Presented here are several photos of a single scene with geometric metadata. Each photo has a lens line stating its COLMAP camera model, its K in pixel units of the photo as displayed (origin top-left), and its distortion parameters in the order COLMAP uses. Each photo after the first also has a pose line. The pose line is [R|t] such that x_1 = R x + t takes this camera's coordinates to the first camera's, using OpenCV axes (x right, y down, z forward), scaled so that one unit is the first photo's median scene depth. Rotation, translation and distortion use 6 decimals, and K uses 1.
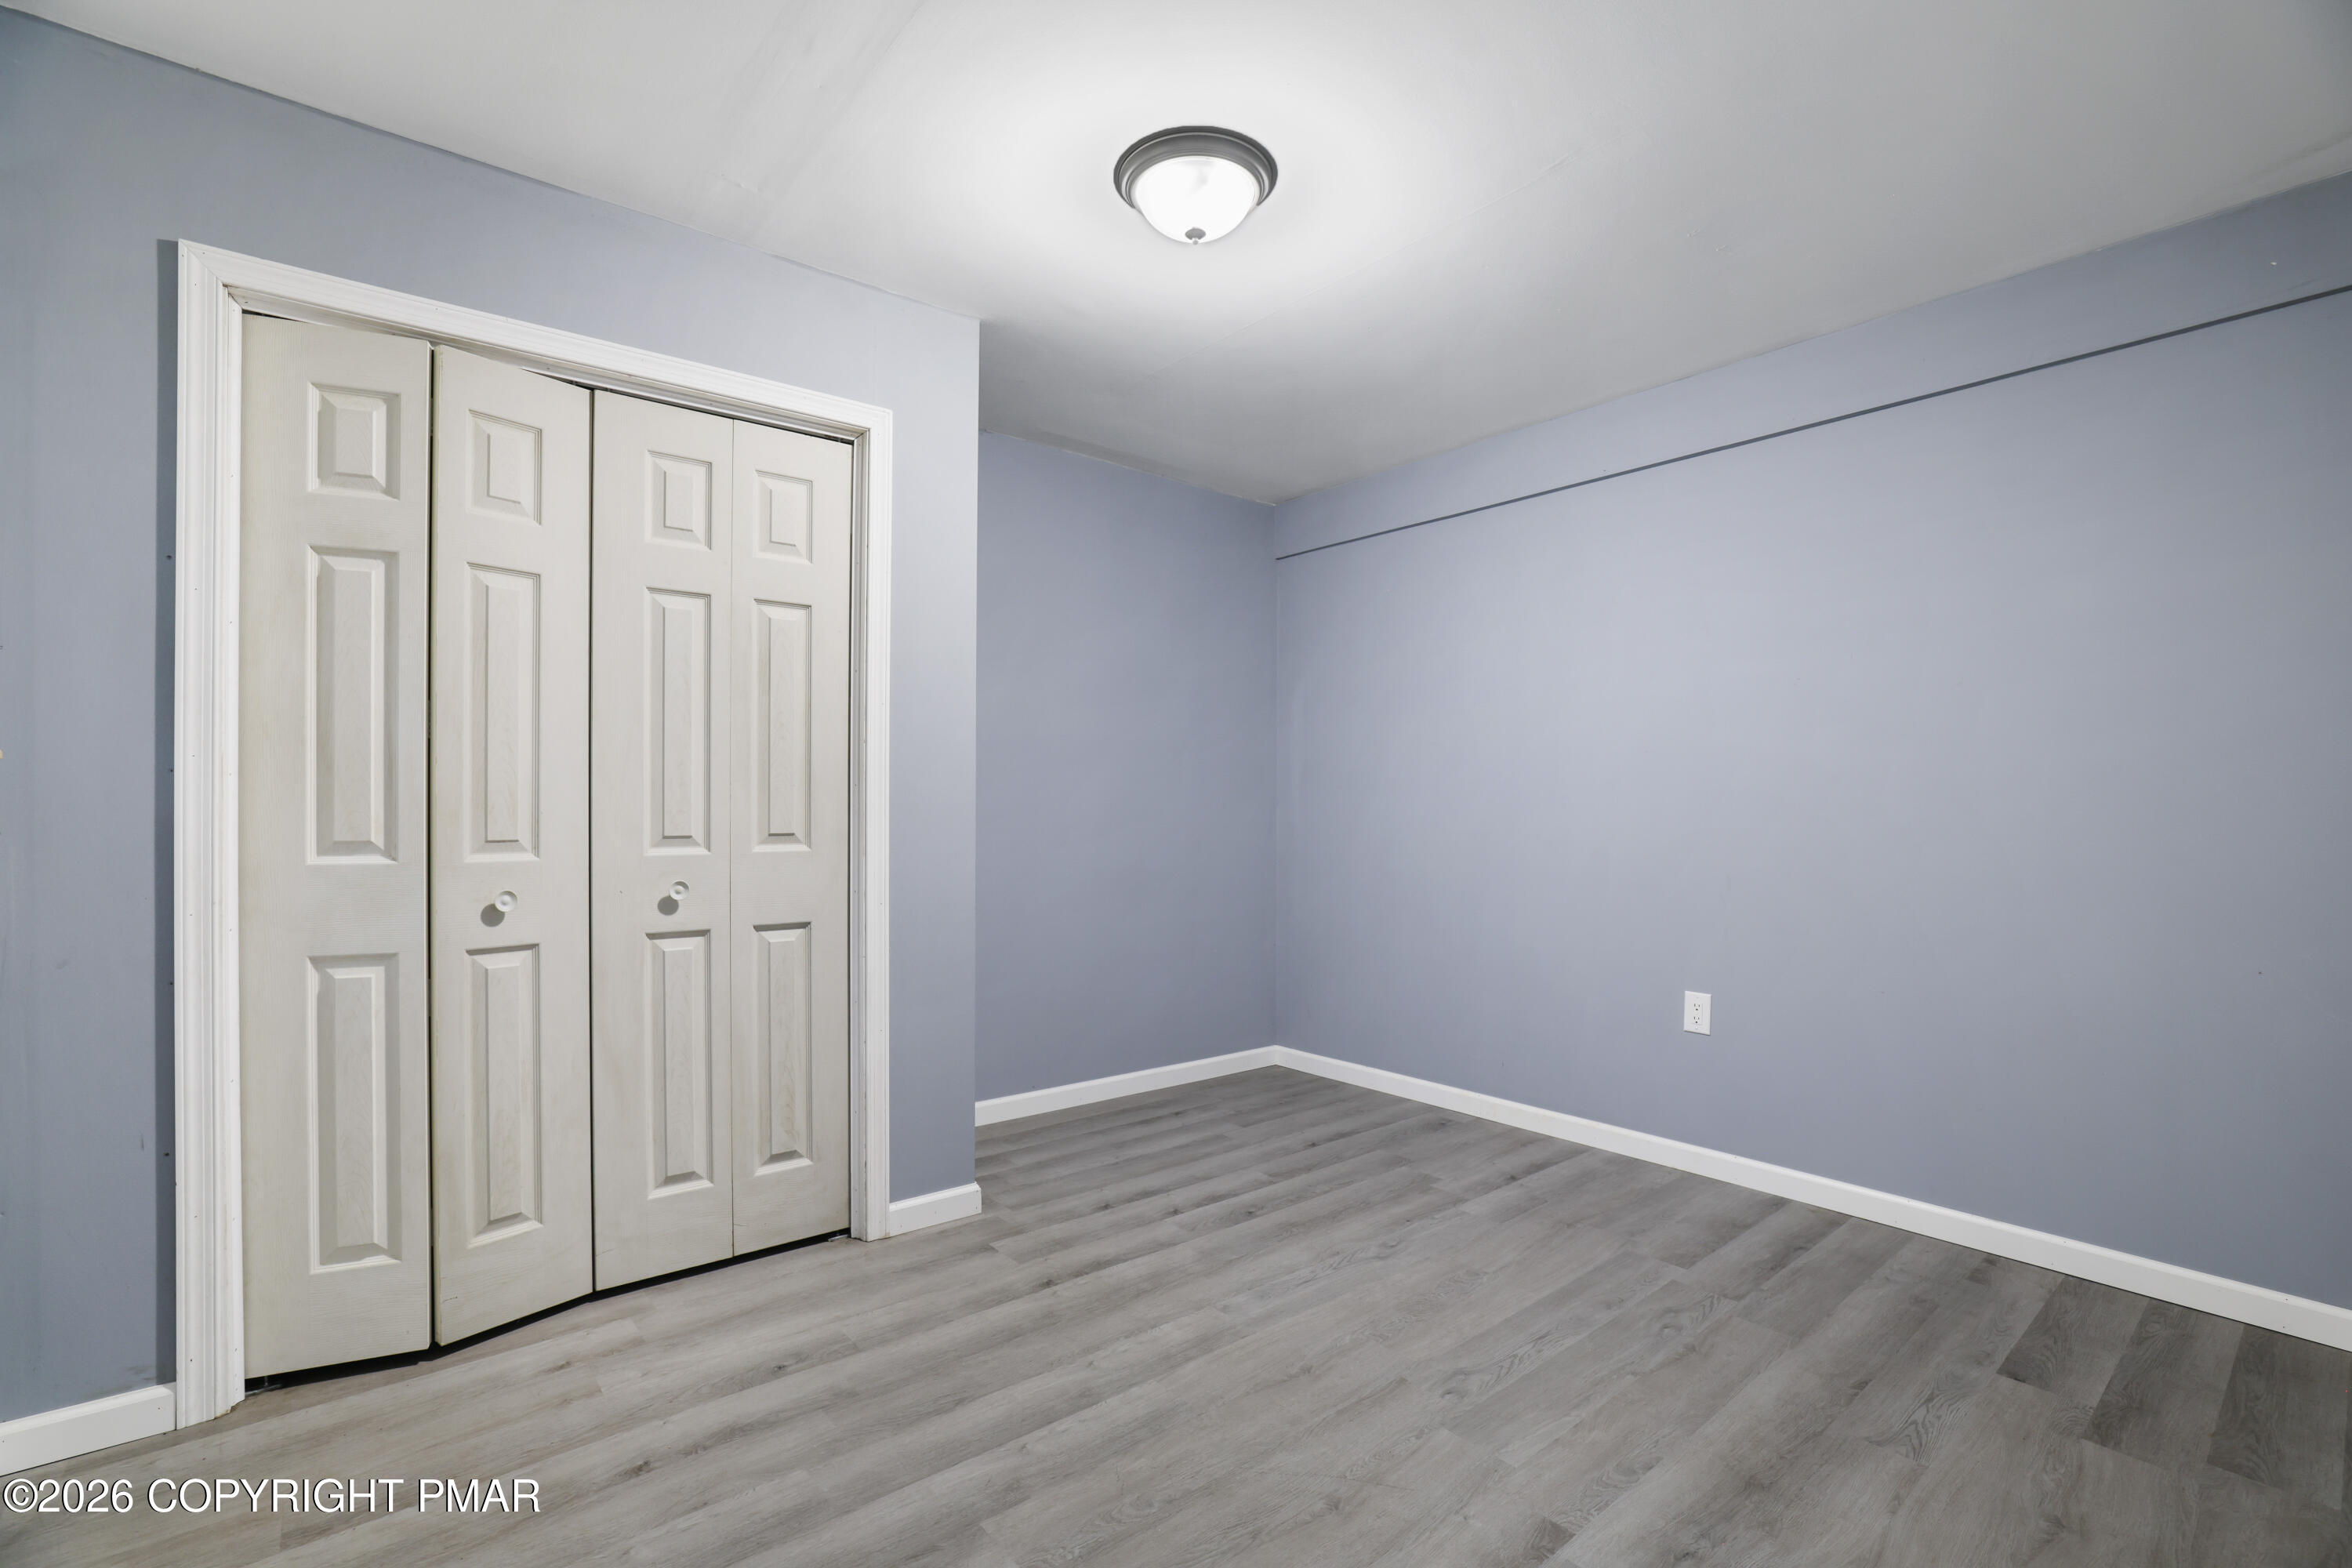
lens RADIAL K [[1041.2, 0, 1165.7], [0, 1041.2, 797.7], [0, 0, 1]] dist [-0.039193, 0.013087]
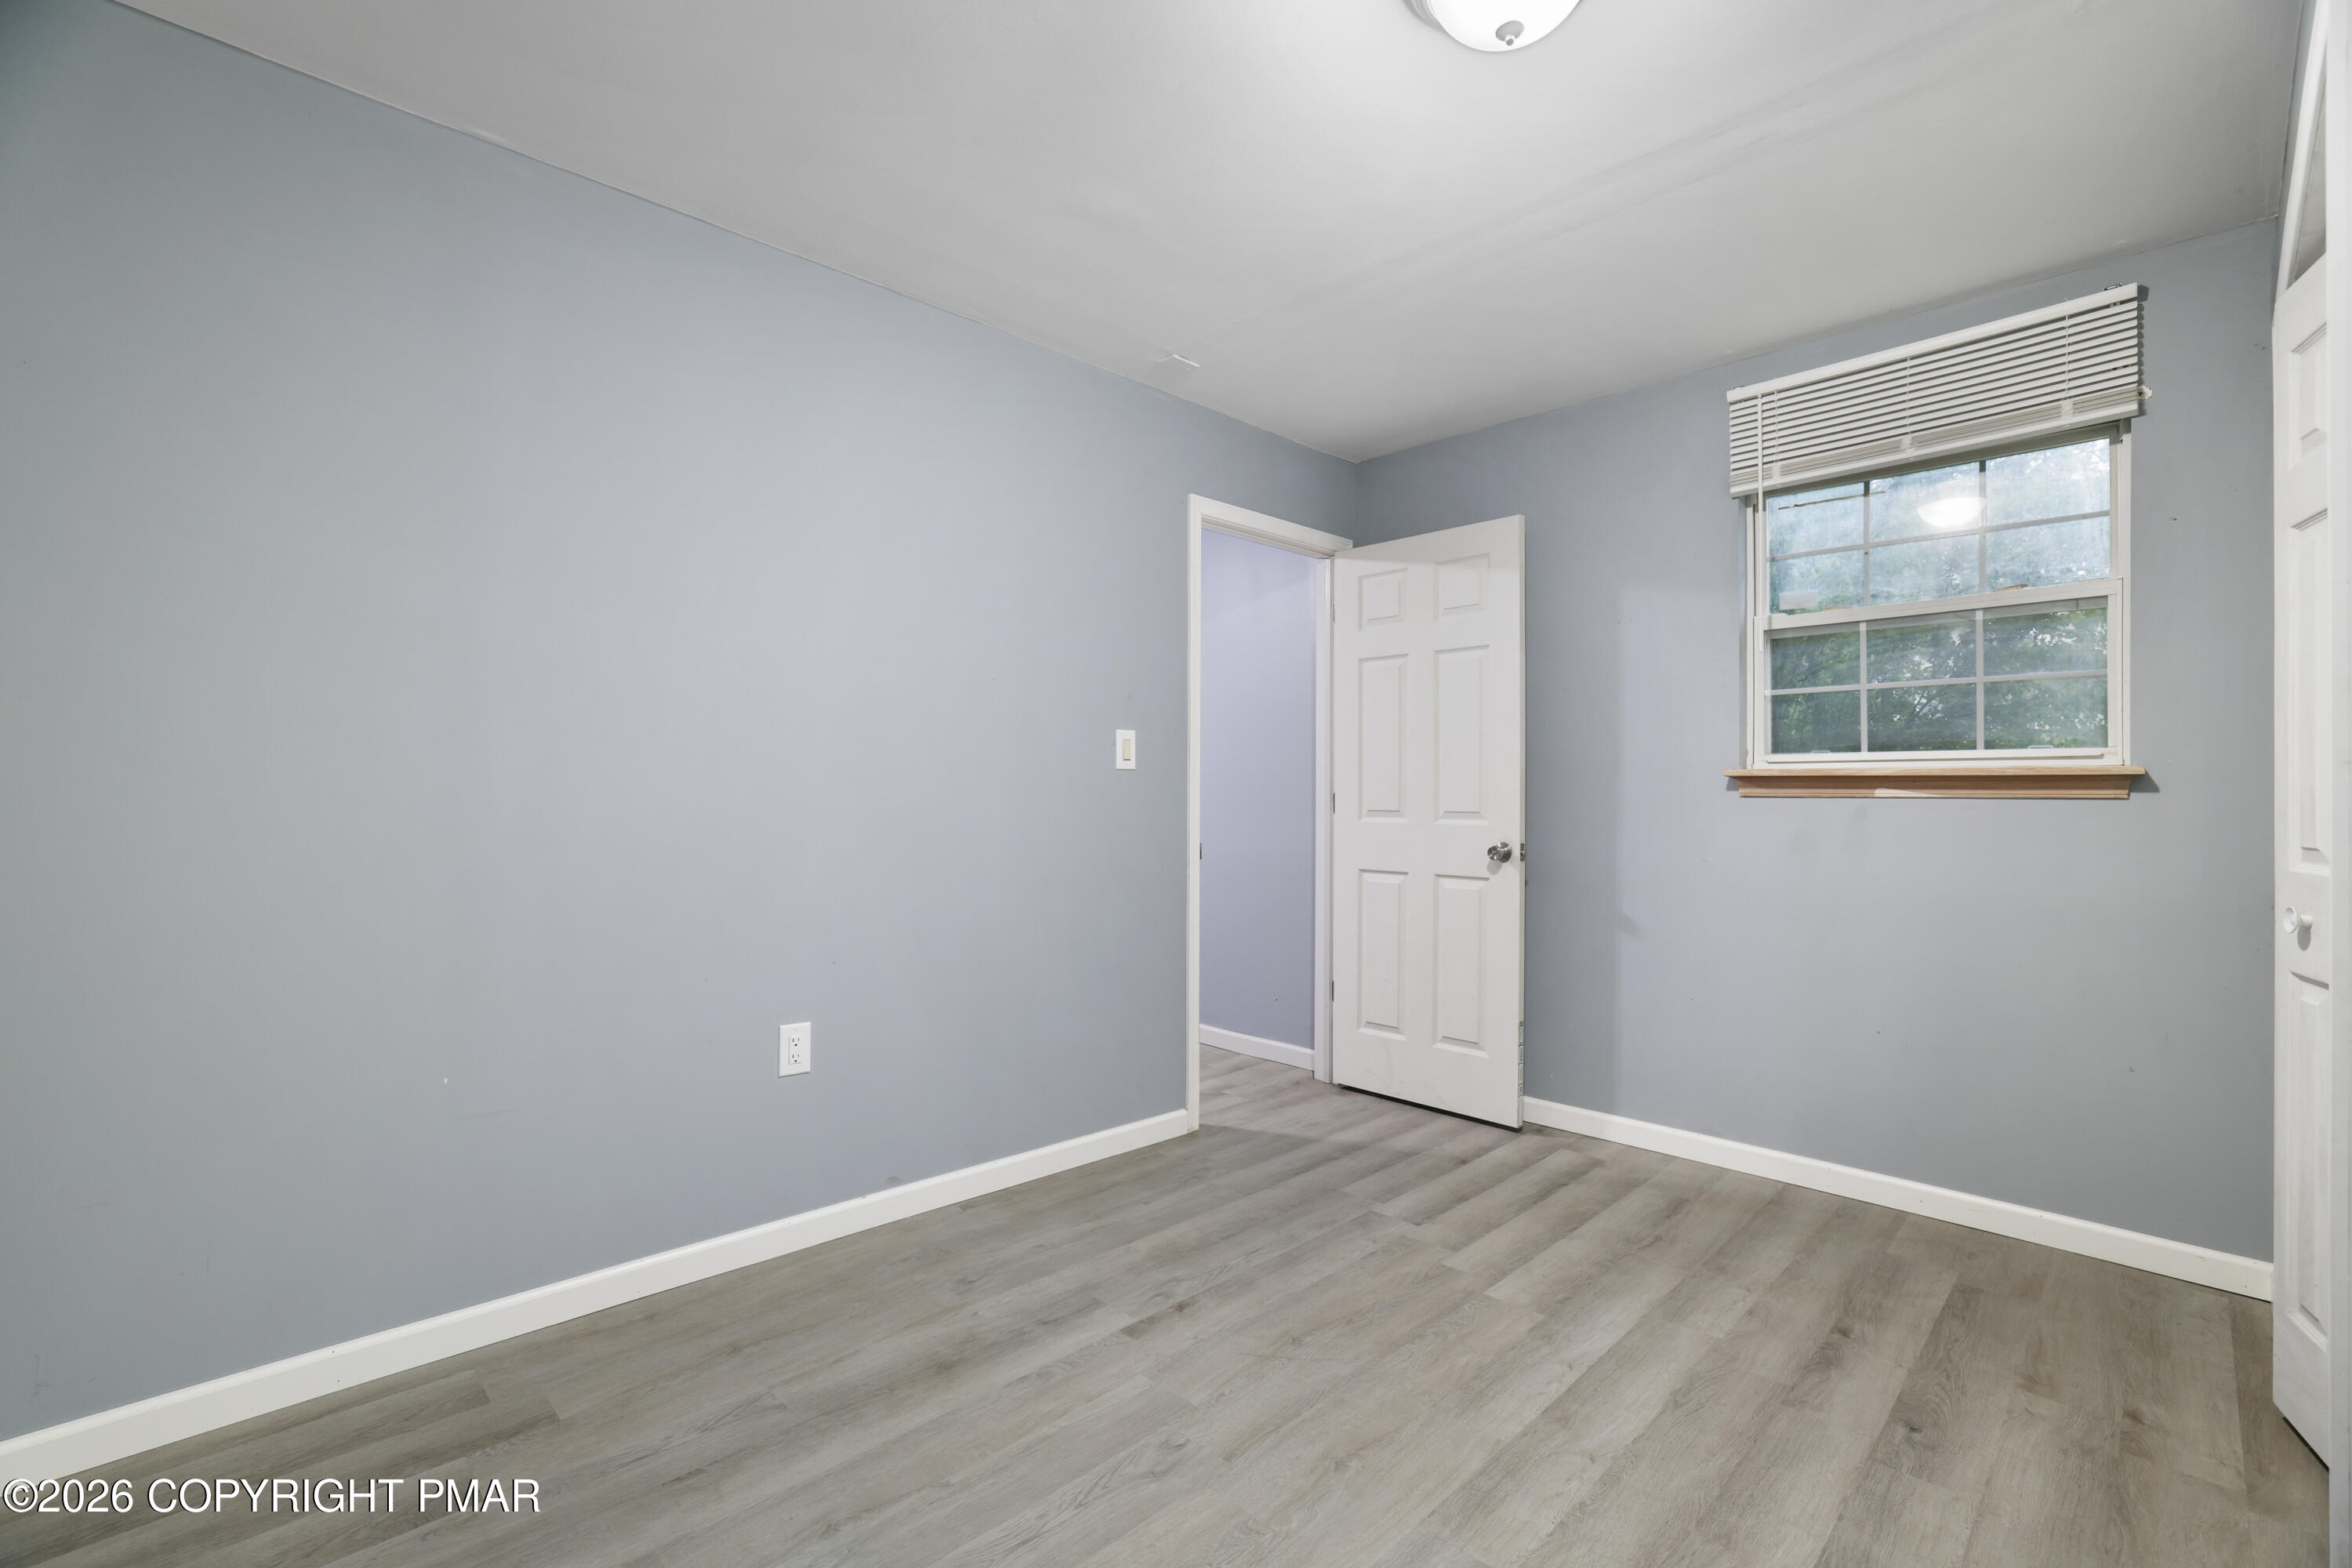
lens RADIAL K [[1041.2, 0, 1187.6], [0, 1041.2, 791.9], [0, 0, 1]] dist [-0.039193, 0.013087]
pose [[-0.994398, -0.009755, -0.105252, 0.382643], [-0.008527, 0.999890, -0.012115, 0.018000], [0.105358, -0.011150, -0.994372, 1.973464]]
